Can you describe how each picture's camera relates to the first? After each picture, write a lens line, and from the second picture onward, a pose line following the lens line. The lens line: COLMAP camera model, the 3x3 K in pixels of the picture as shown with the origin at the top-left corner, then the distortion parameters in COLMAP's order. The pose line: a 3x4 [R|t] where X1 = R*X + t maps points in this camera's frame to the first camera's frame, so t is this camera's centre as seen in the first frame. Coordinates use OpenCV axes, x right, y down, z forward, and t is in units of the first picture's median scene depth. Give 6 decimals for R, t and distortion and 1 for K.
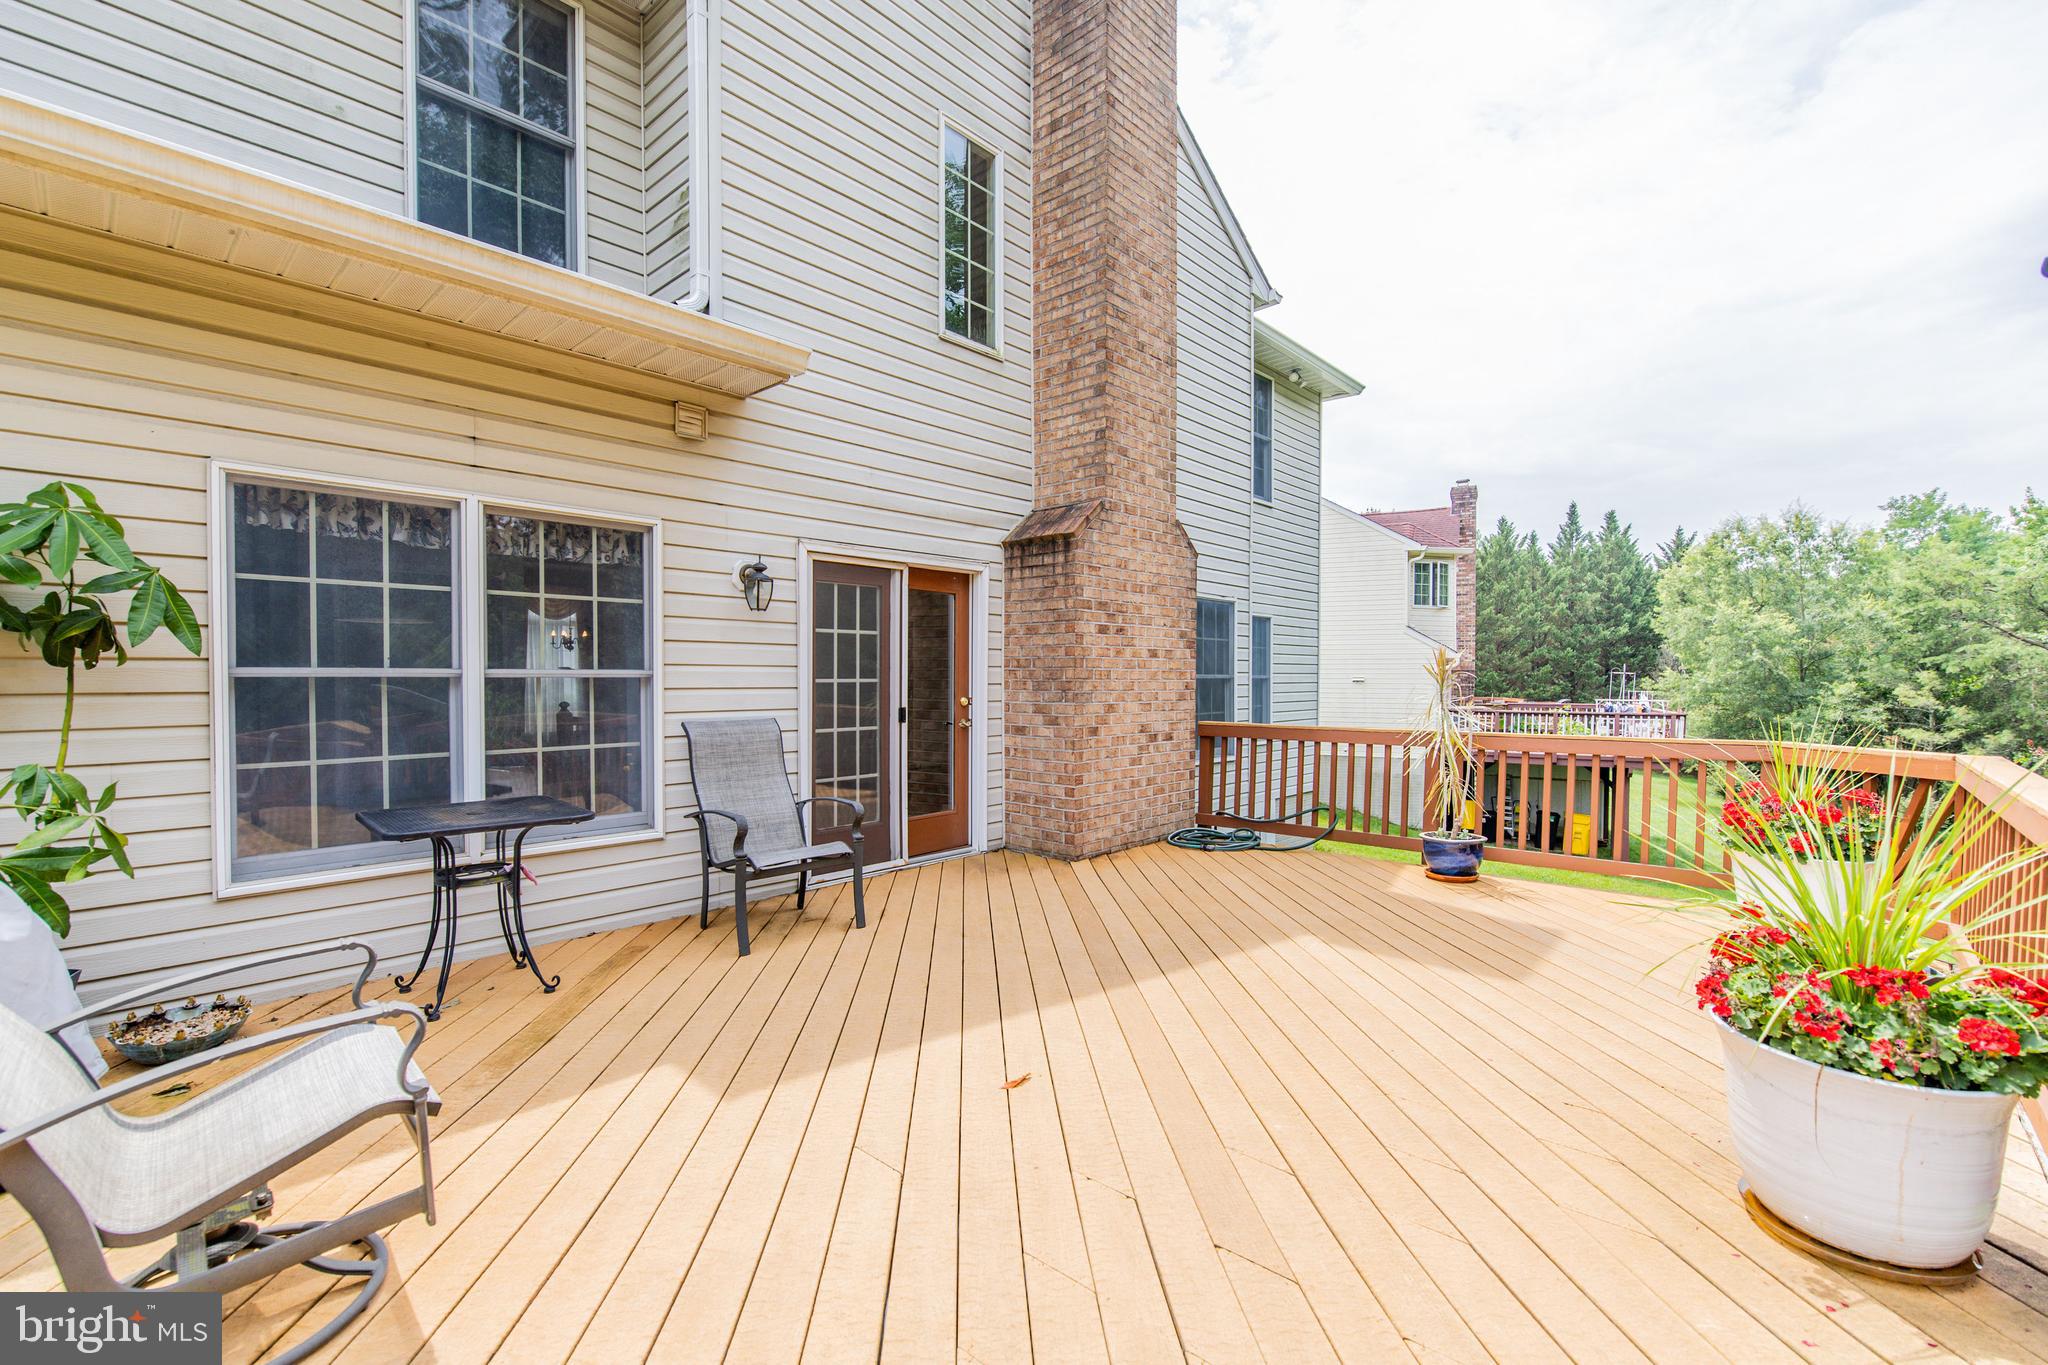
lens RADIAL K [[871.6, 0, 1026.2], [0, 871.6, 693.6], [0, 0, 1]] dist [-0.002426, -0.000384]
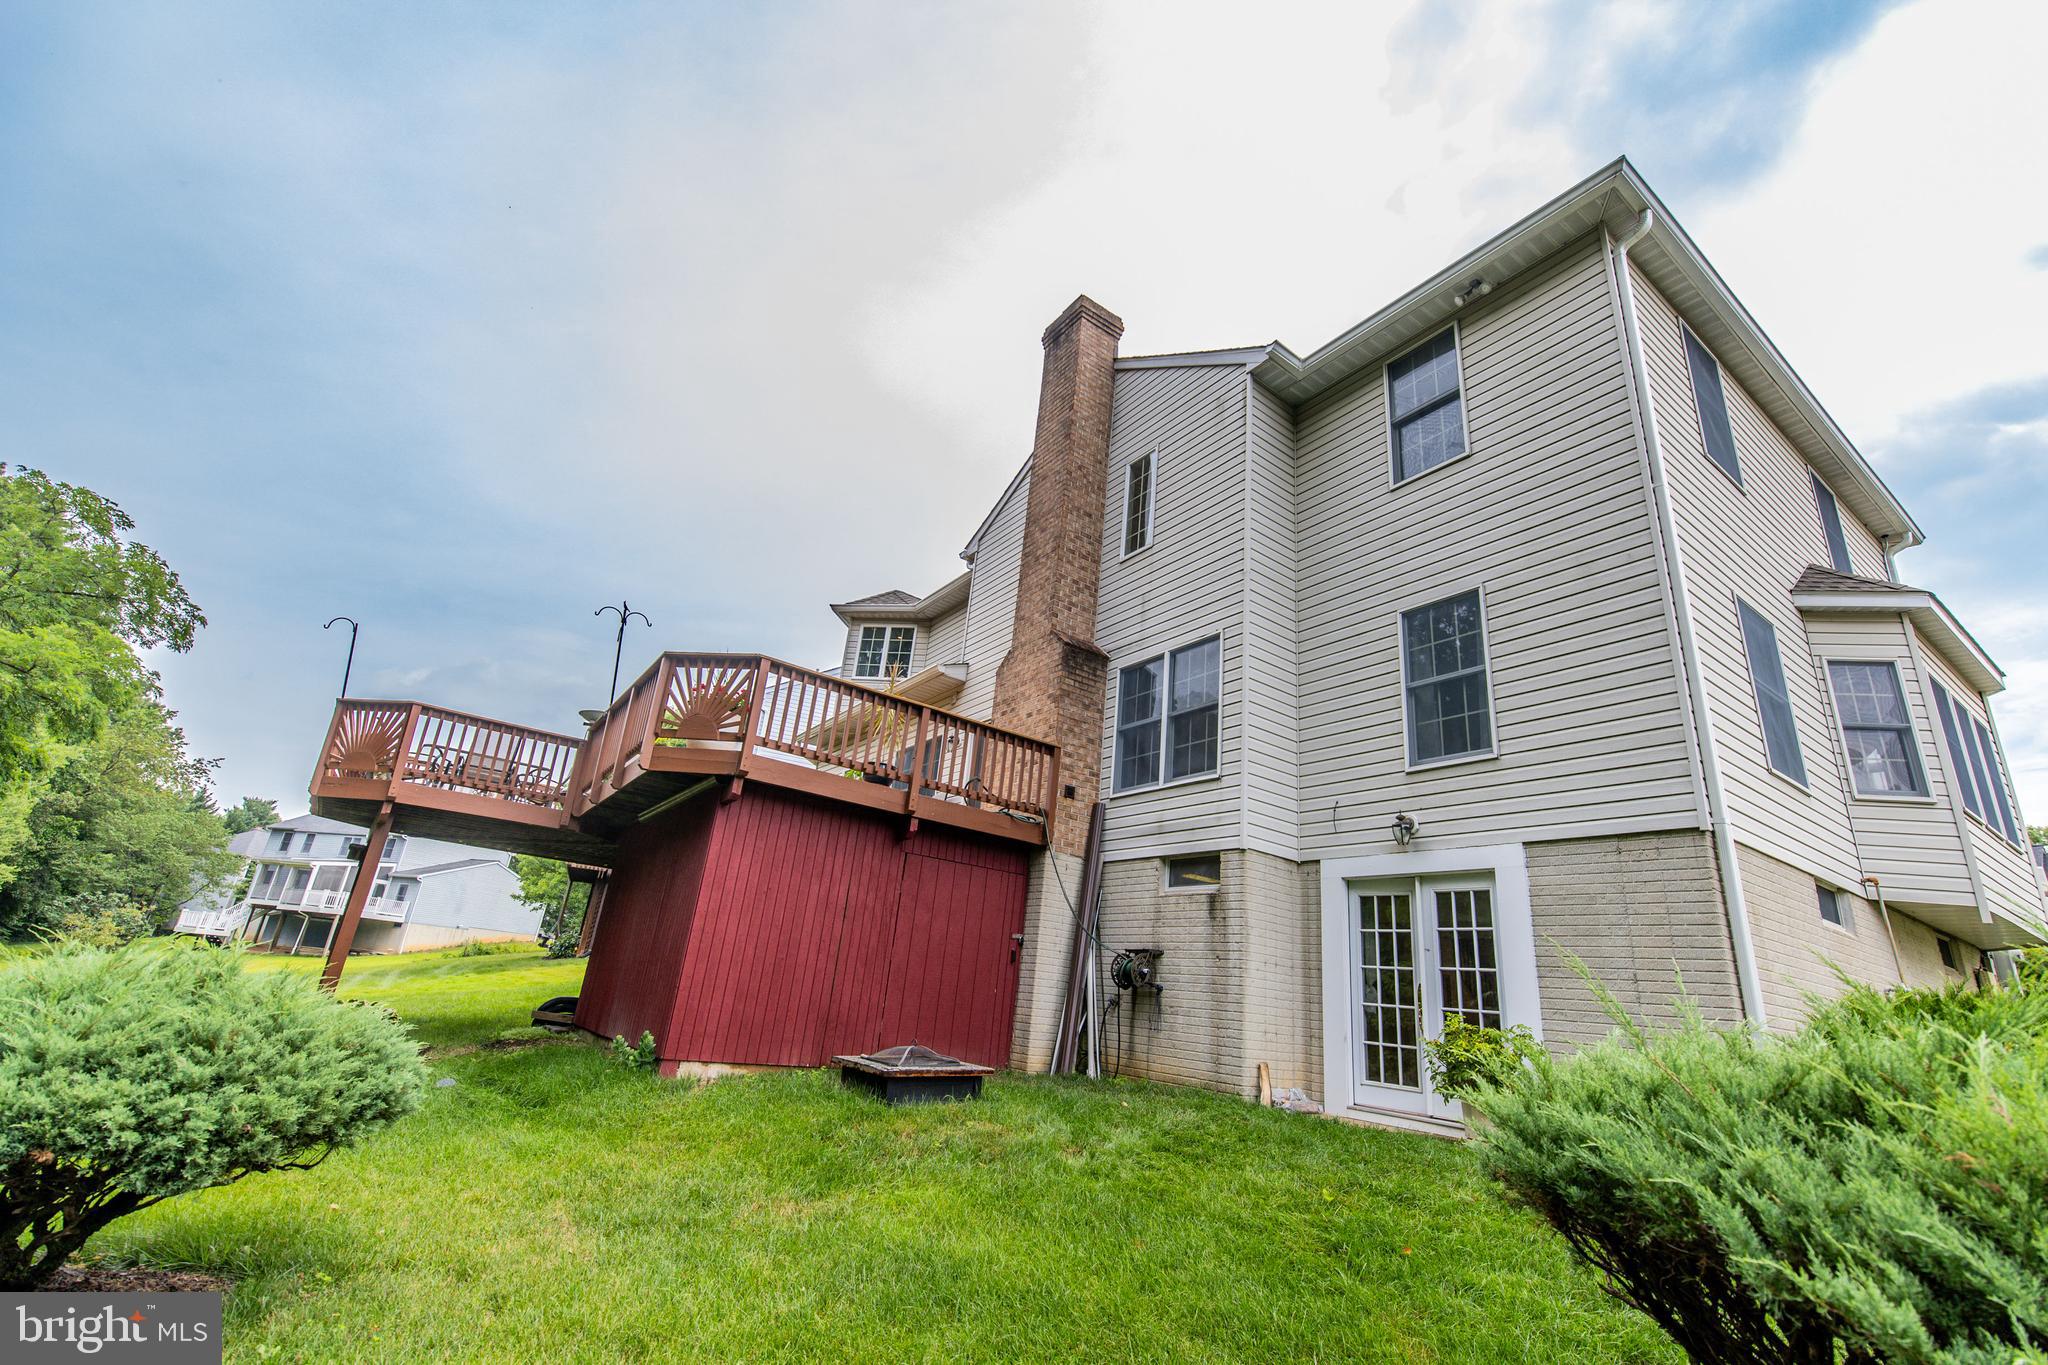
lens RADIAL K [[905.7, 0, 1026.1], [0, 905.7, 692.7], [0, 0, 1]] dist [-0.000785, -0.000063]
pose [[-0.218096, -0.347812, -0.911845, 1.815222], [-0.118581, 0.936858, -0.328991, 0.503135], [0.968696, 0.036376, -0.245569, 1.497567]]
